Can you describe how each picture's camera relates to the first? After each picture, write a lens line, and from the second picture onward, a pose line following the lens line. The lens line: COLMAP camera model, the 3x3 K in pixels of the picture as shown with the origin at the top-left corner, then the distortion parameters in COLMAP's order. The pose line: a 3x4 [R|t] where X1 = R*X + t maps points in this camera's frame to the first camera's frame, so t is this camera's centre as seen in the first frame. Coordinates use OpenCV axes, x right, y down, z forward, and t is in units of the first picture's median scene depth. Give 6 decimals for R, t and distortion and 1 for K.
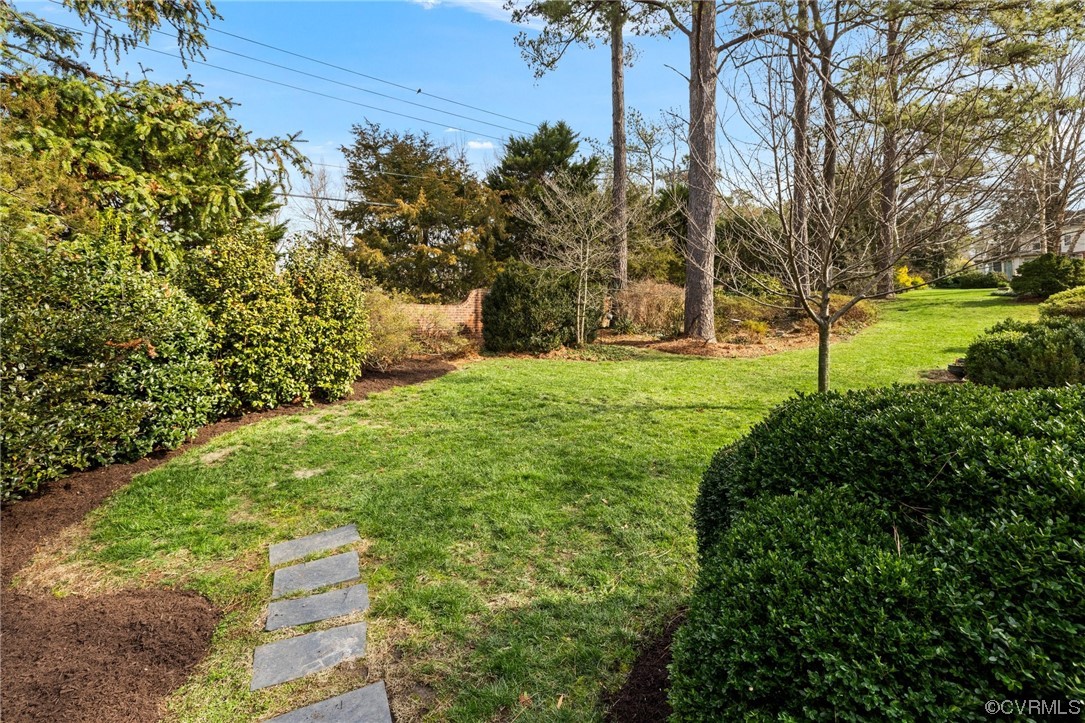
lens RADIAL K [[471.7, 0, 531.5], [0, 471.7, 326.6], [0, 0, 1]] dist [-0.004286, -0.000407]
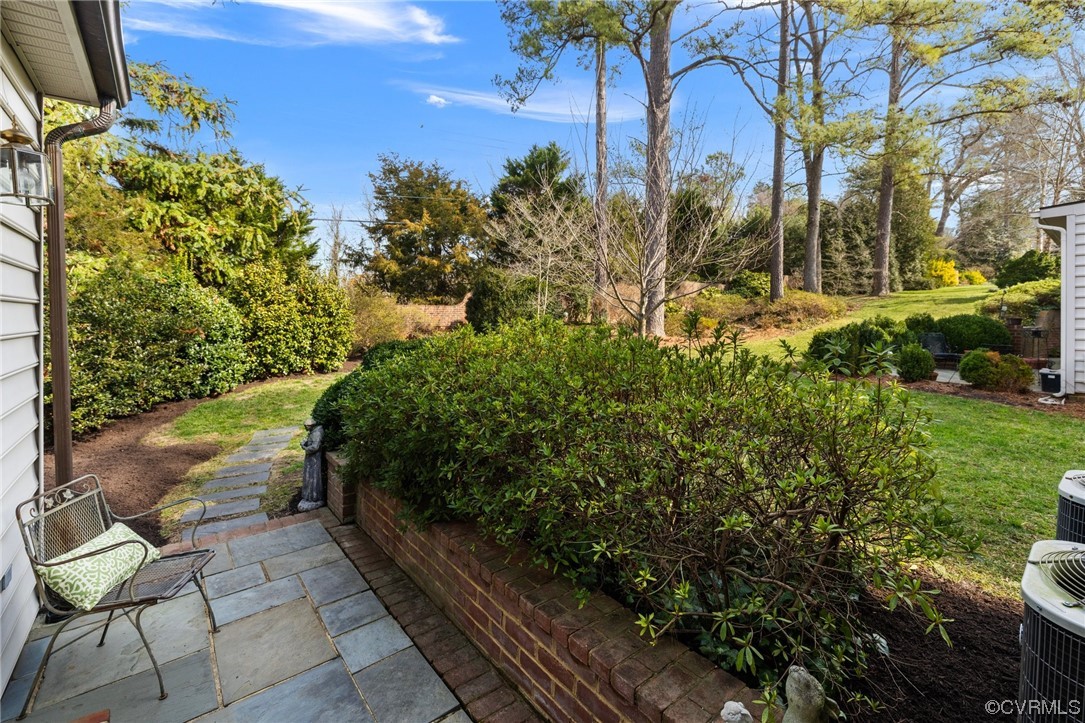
lens RADIAL K [[471.7, 0, 543.2], [0, 471.7, 360.6], [0, 0, 1]] dist [-0.004286, -0.000407]
pose [[0.992501, 0.008886, -0.121916, 0.461482], [0.000447, 0.997084, 0.076313, 0.008501], [0.122239, -0.075795, 0.989602, -0.412911]]
